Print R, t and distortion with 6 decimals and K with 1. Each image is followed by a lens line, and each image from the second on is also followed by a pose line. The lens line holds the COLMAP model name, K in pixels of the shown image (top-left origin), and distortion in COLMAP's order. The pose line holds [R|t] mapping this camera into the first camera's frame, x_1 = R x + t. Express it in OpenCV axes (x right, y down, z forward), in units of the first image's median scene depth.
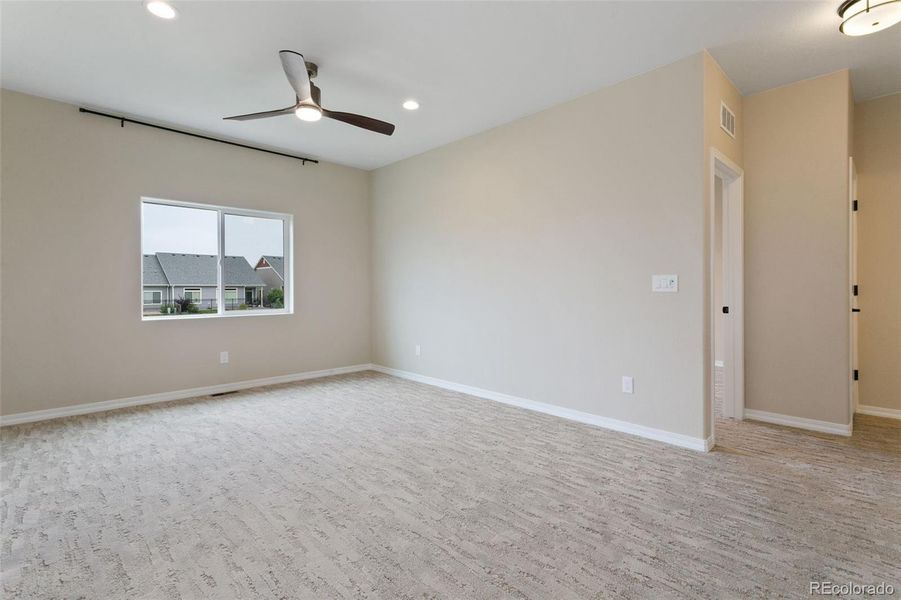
lens RADIAL K [[427.0, 0, 450.8], [0, 427.0, 281.3], [0, 0, 1]] dist [0.000673, 0.000090]
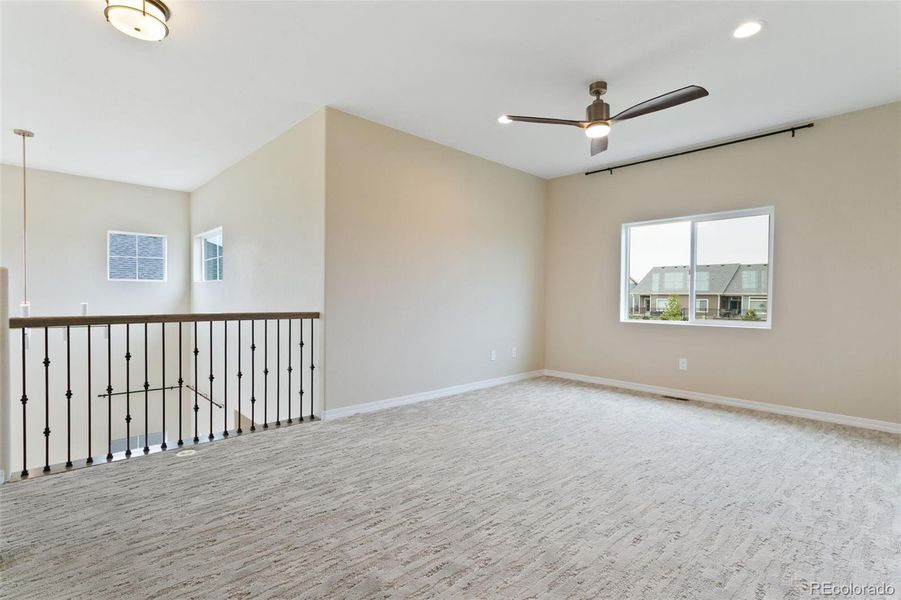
lens RADIAL K [[432.4, 0, 446.7], [0, 432.4, 291.7], [0, 0, 1]] dist [0.000967, -0.000120]
pose [[-0.026585, -0.000093, -0.999647, 0.507487], [0.009267, 0.999957, -0.000339, -0.000667], [0.999604, -0.009273, -0.026583, 0.447840]]
